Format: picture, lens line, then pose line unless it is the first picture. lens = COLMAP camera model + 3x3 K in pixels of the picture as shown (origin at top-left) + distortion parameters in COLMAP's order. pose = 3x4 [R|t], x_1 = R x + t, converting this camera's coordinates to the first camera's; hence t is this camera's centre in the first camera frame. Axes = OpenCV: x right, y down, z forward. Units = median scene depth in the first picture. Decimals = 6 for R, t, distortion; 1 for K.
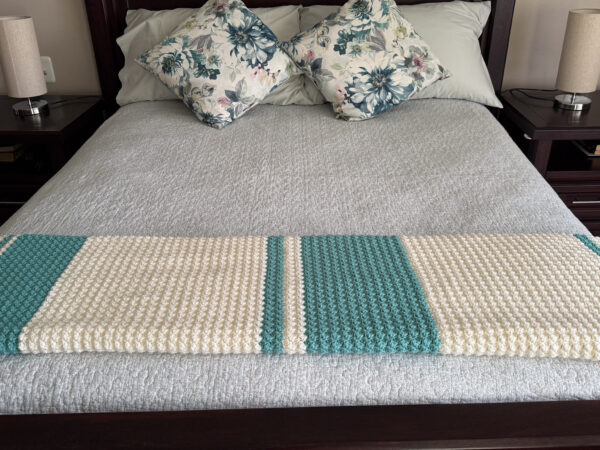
lens RADIAL K [[562.8, 0, 300.0], [0, 562.8, 225.0], [0, 0, 1]] dist [0.008498, -0.003928]
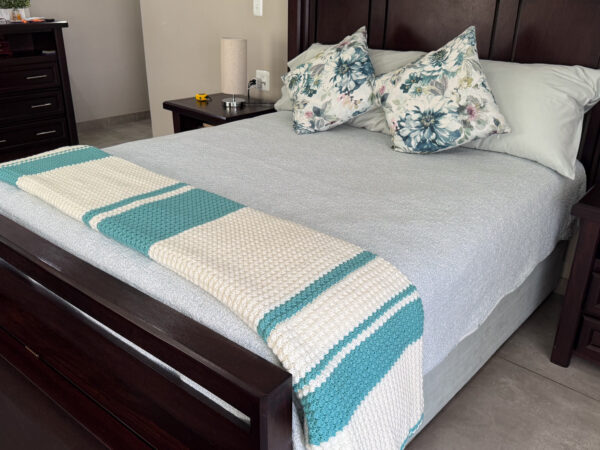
lens RADIAL K [[562.8, 0, 300.0], [0, 562.8, 225.0], [0, 0, 1]] dist [0.008498, -0.003928]
pose [[0.743689, 0.283544, -0.605417, 0.672349], [-0.338504, 0.940640, 0.024729, -0.009623], [0.576491, 0.186546, 0.795524, 0.027027]]
